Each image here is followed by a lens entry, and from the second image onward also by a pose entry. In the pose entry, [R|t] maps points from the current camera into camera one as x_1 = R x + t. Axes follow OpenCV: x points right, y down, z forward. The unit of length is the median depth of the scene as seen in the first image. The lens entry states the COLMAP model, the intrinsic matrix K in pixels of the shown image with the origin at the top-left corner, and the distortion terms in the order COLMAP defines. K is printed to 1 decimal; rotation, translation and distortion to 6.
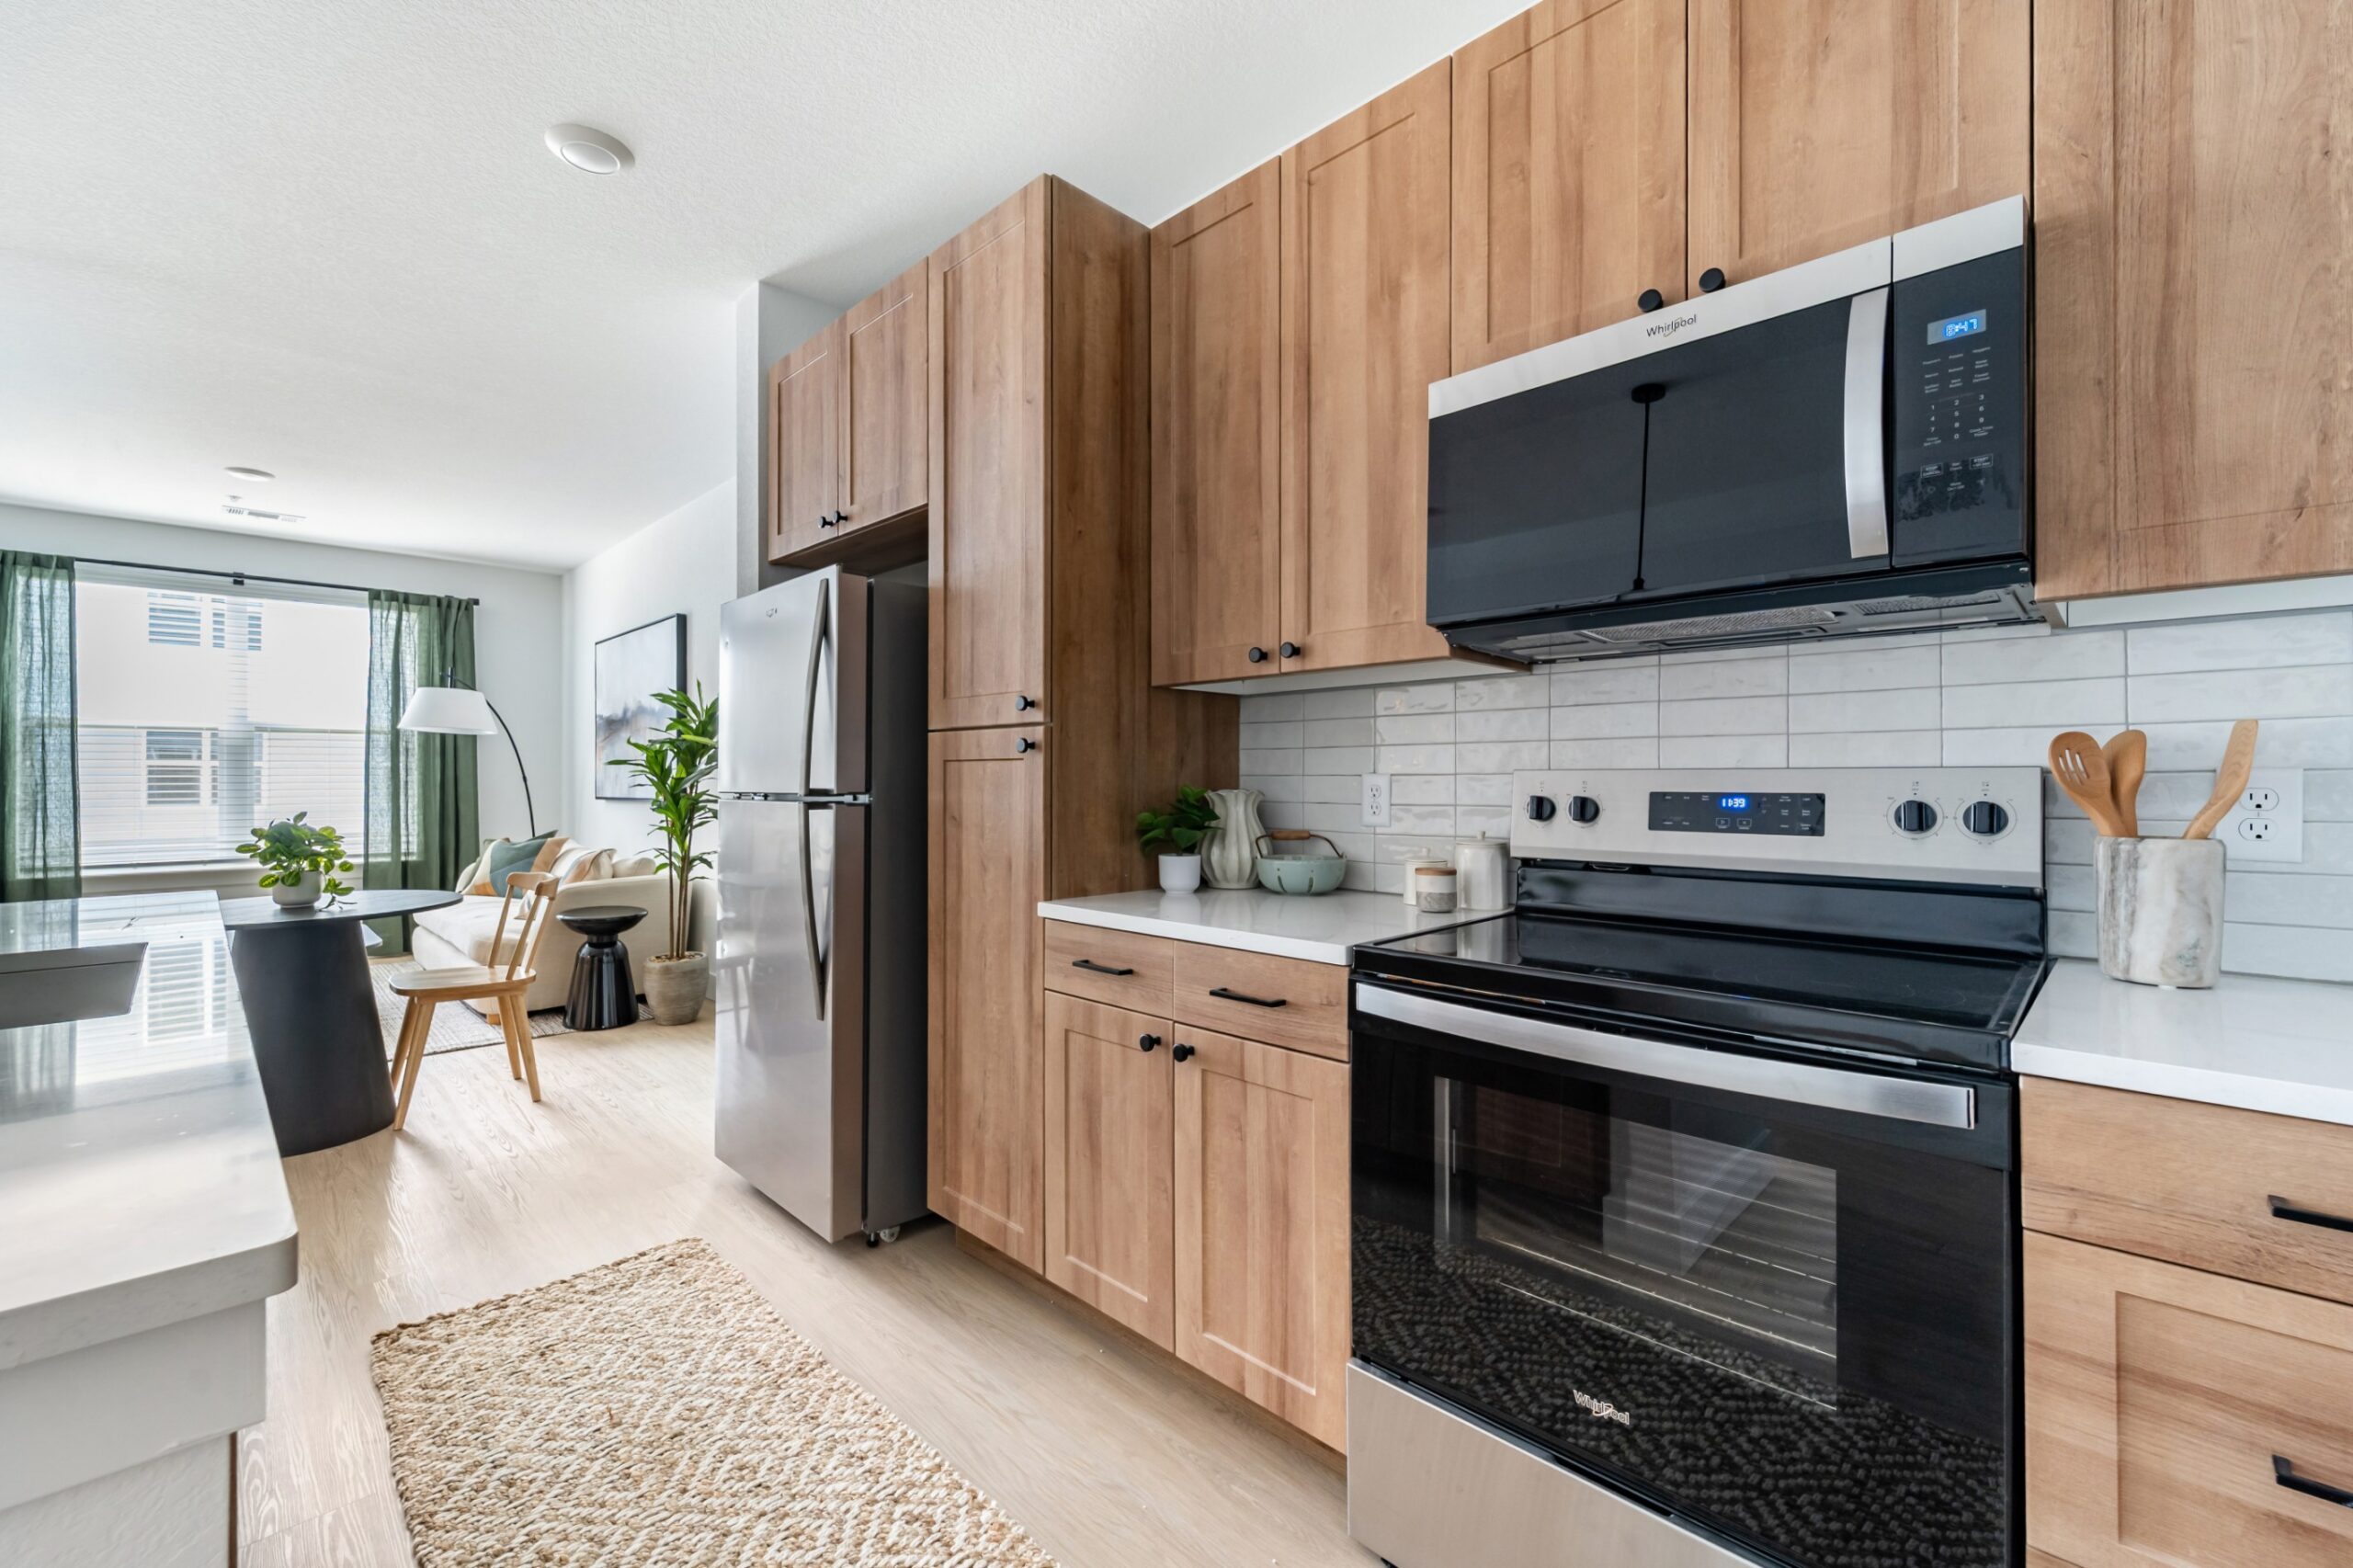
lens RADIAL K [[974.2, 0, 1169.7], [0, 974.2, 768.6], [0, 0, 1]] dist [-0.000318, -0.001969]
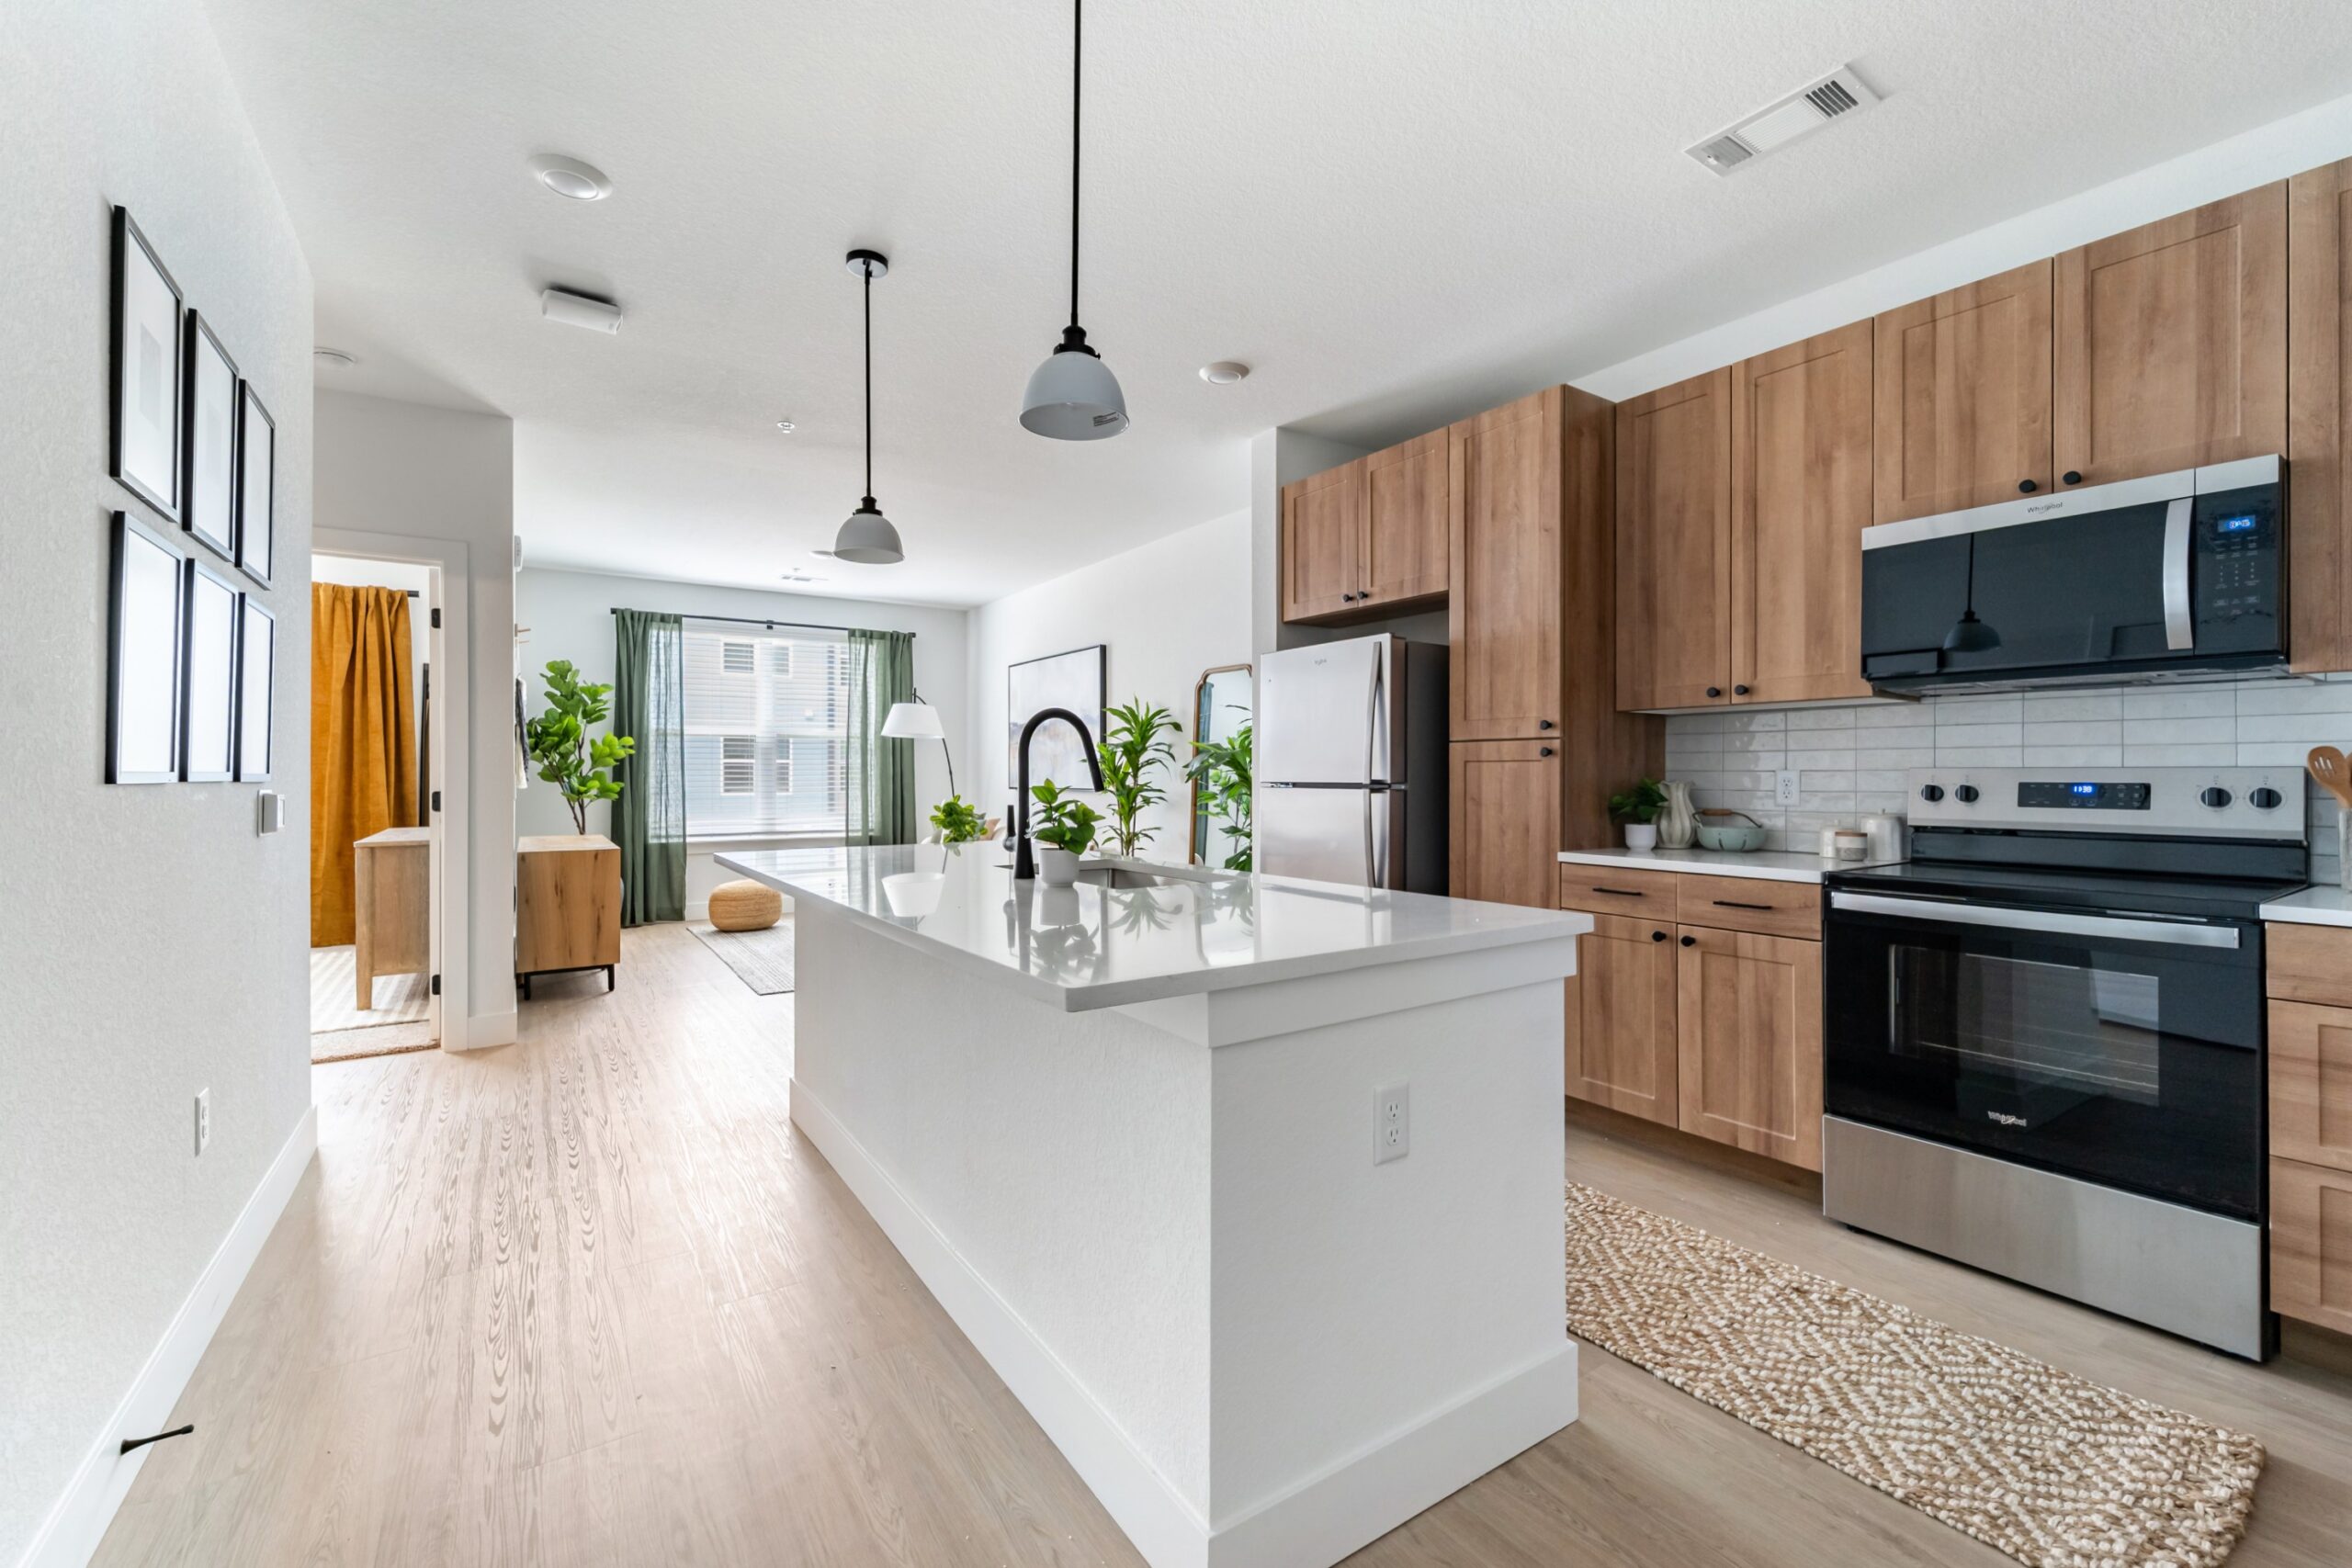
lens RADIAL K [[967.6, 0, 1169.8], [0, 967.6, 763.8], [0, 0, 1]] dist [-0.003466, -0.000905]
pose [[0.980038, -0.000972, -0.198809, -0.443233], [0.001215, 0.999999, 0.001100, -0.007405], [0.198808, -0.001319, 0.980038, -0.652421]]
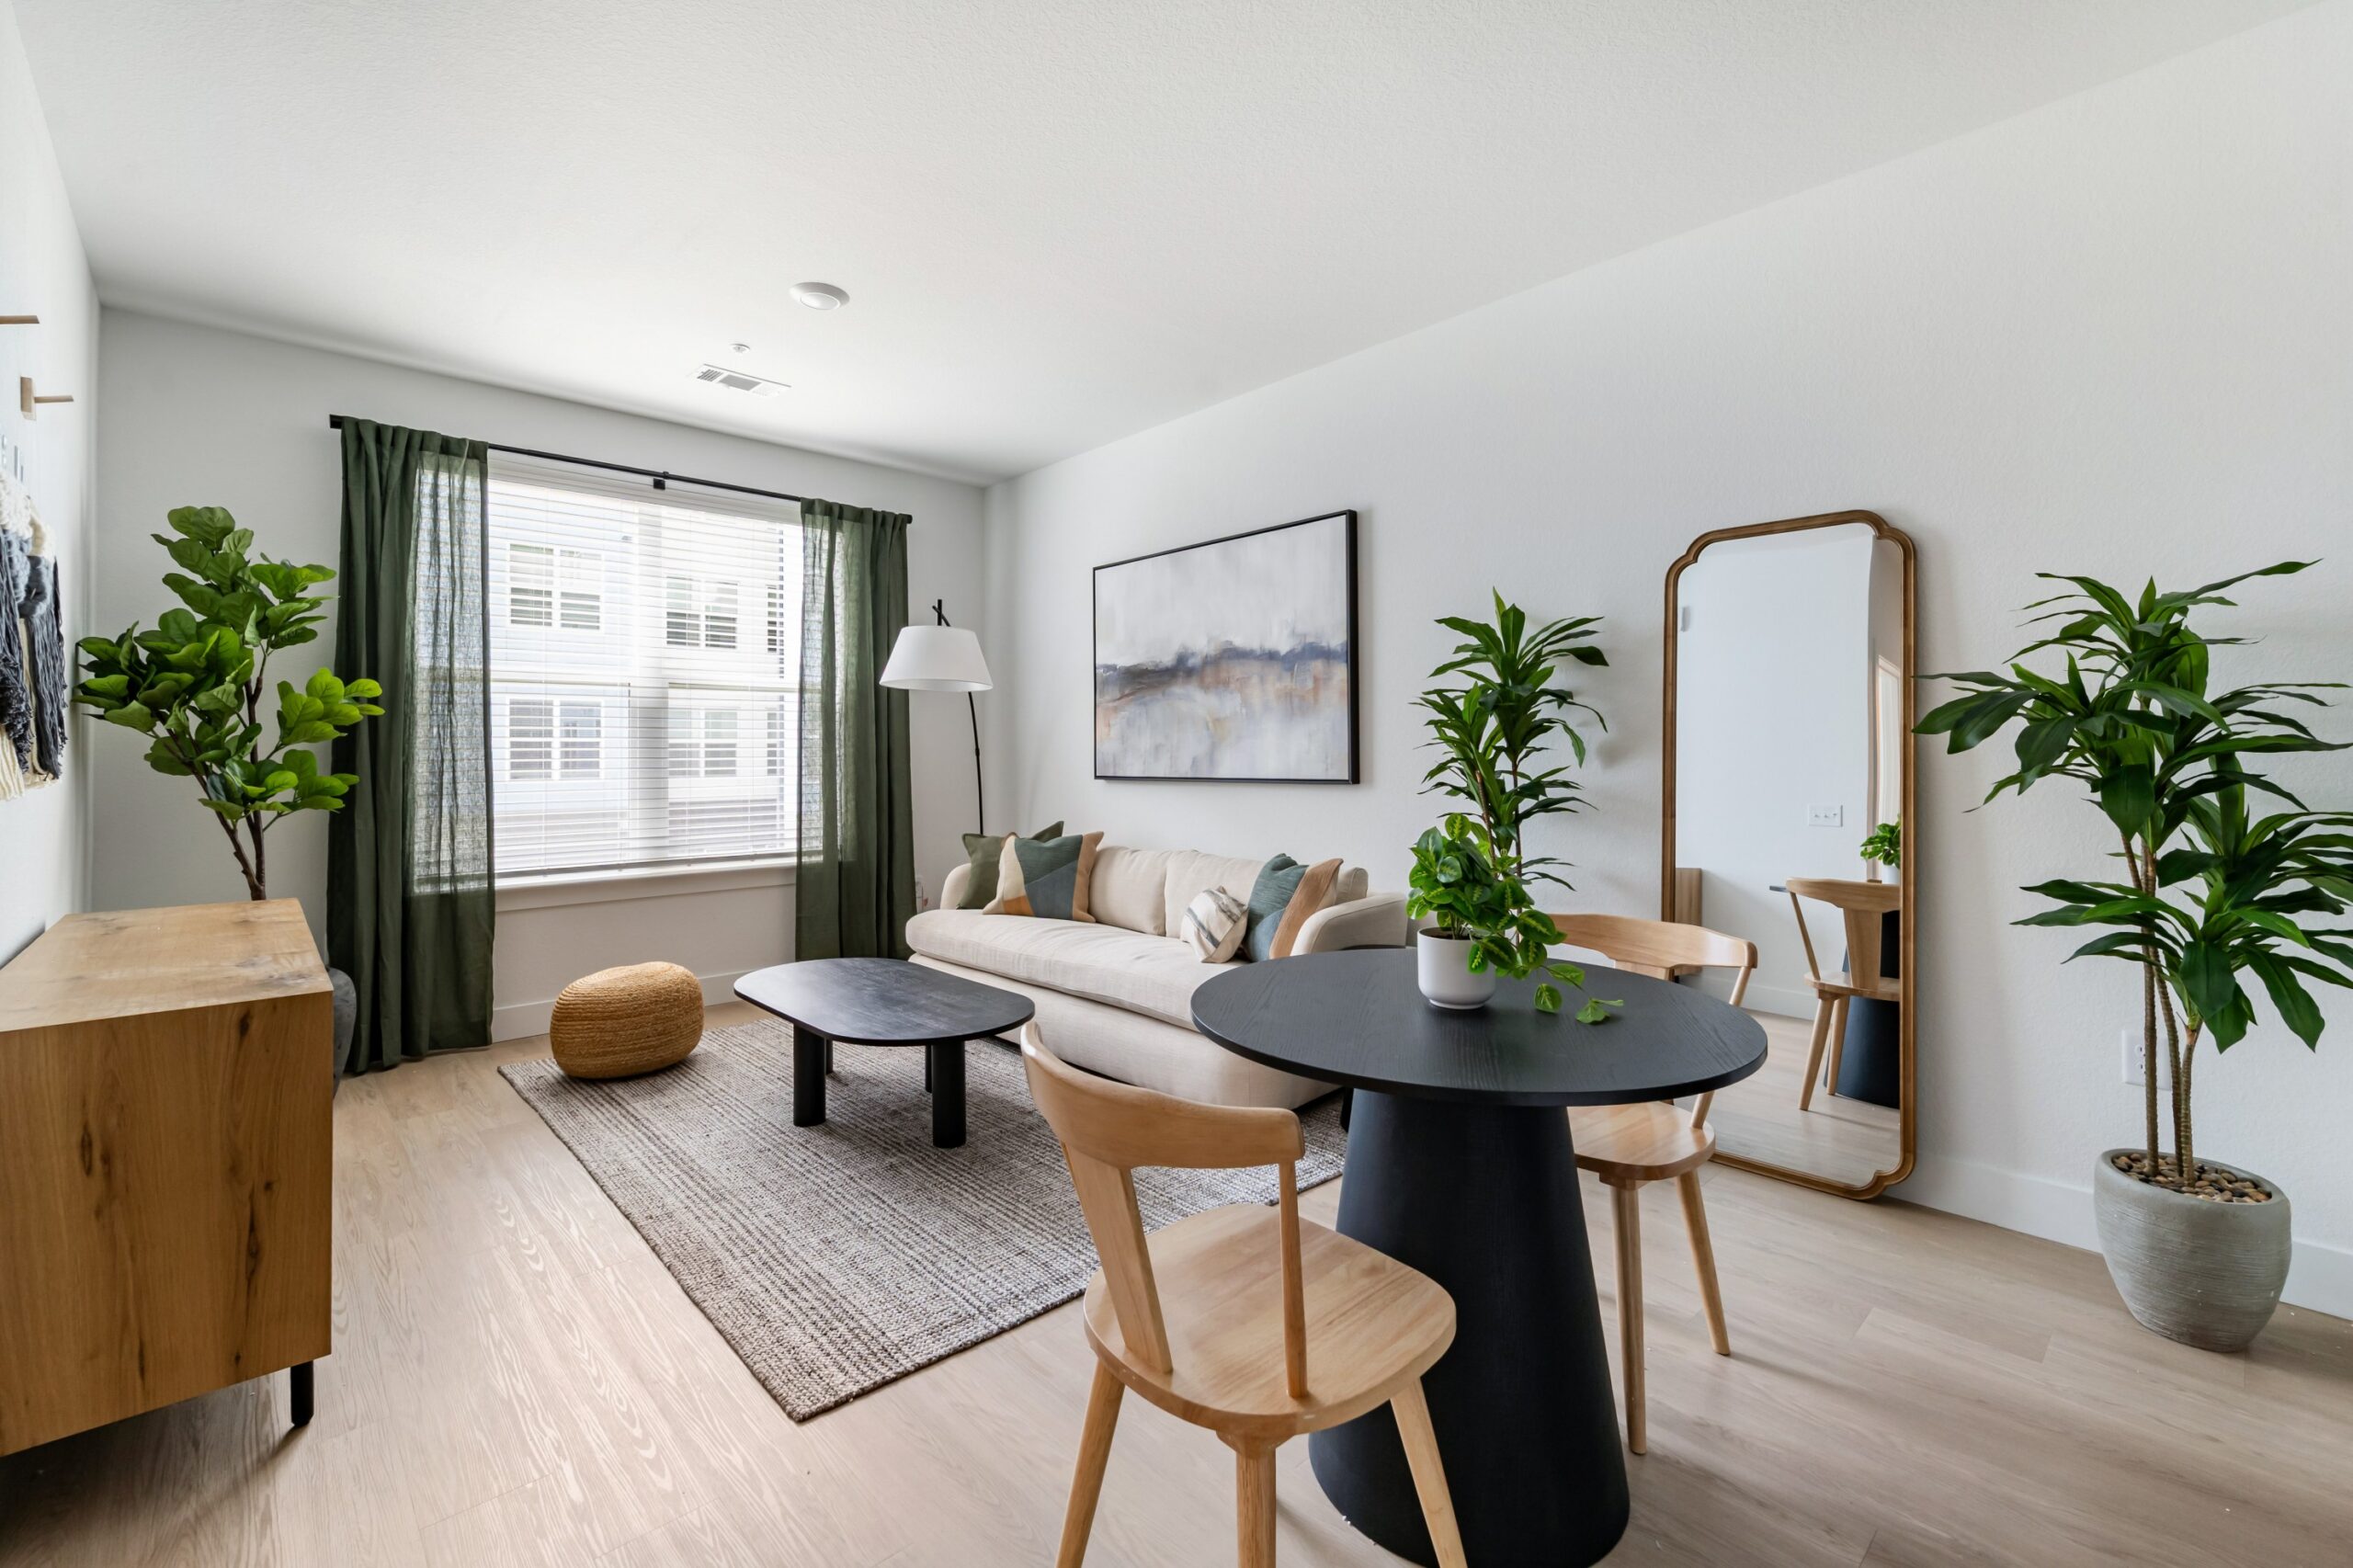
lens RADIAL K [[1027.6, 0, 1166.7], [0, 1027.6, 731.9], [0, 0, 1]] dist [0.011432, -0.000898]
pose [[0.998630, -0.003647, -0.052207, -1.643981], [0.003144, 0.999948, -0.009709, 0.012093], [0.052240, 0.009531, 0.998589, 0.736714]]
